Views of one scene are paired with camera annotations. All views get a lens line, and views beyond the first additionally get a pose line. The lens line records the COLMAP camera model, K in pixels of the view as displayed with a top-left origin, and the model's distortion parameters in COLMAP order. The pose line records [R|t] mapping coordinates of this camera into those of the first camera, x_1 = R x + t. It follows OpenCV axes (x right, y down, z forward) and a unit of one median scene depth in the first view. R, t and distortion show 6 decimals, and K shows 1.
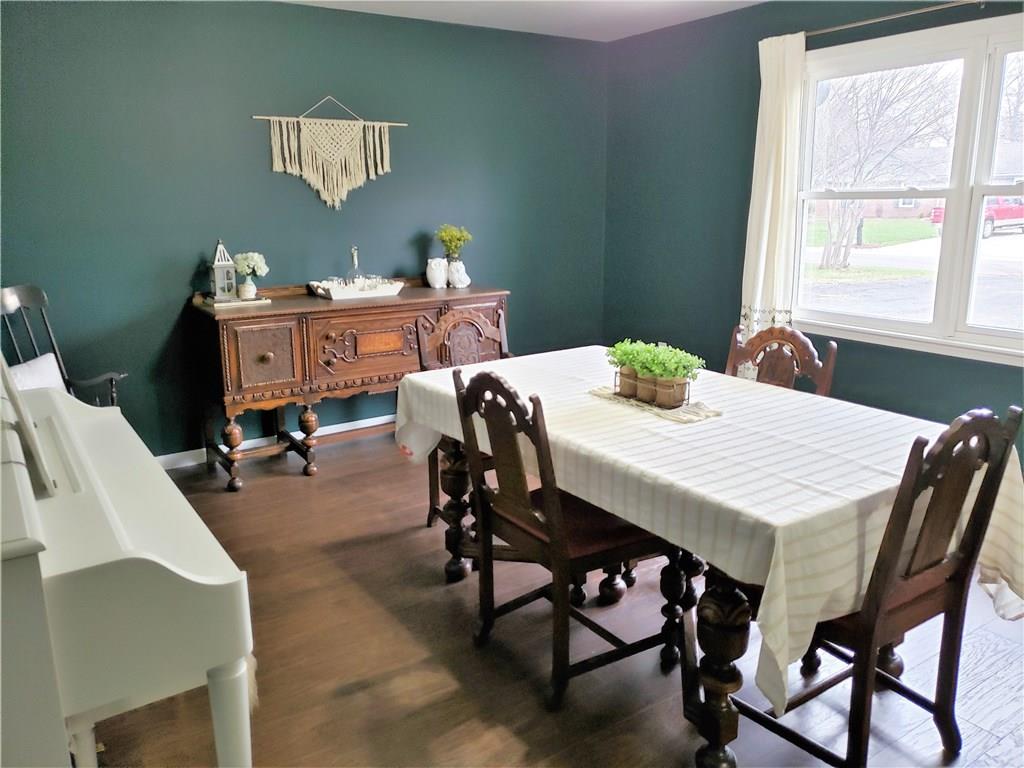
lens RADIAL K [[787.6, 0, 509.9], [0, 787.6, 373.7], [0, 0, 1]] dist [0.003099, -0.049364]
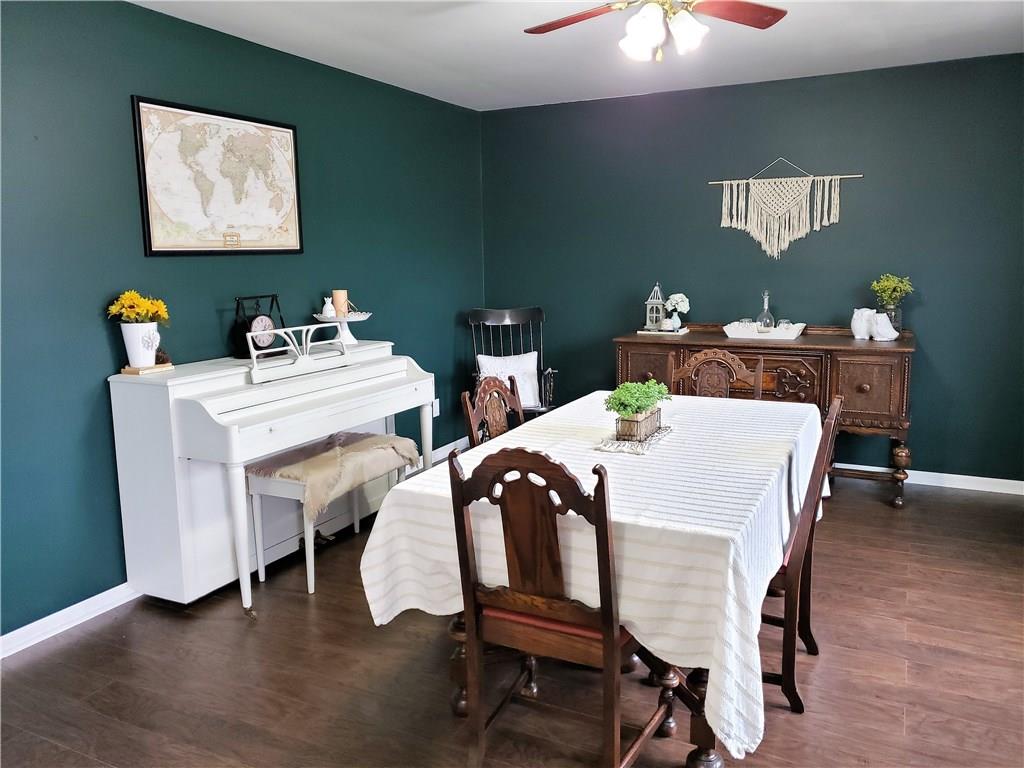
lens RADIAL K [[787.6, 0, 515.8], [0, 787.6, 379.9], [0, 0, 1]] dist [0.003099, -0.049364]
pose [[0.464729, 0.140064, -0.874305, 0.613114], [-0.178502, 0.981957, 0.062429, -0.047565], [0.867274, 0.127052, 0.481346, 0.182332]]
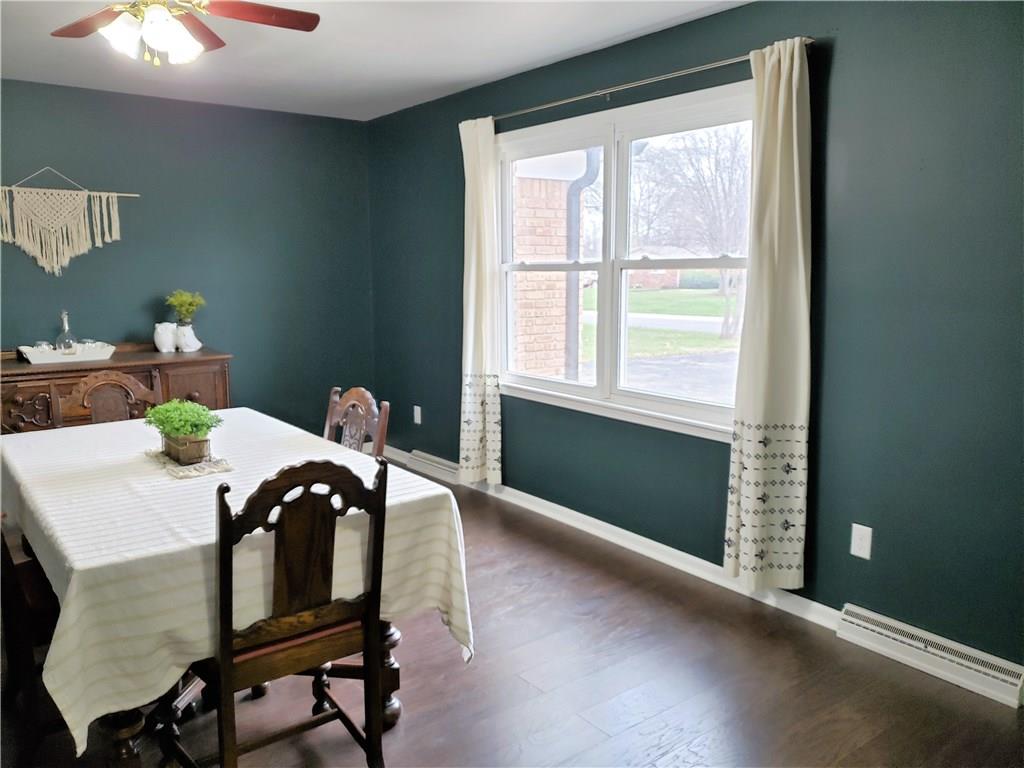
lens RADIAL K [[787.6, 0, 521.0], [0, 787.6, 383.9], [0, 0, 1]] dist [0.003099, -0.049364]
pose [[0.997257, 0.002433, 0.073983, 0.315277], [0.002808, 0.997497, -0.070659, 0.006041], [-0.073969, 0.070673, 0.994753, -0.048746]]
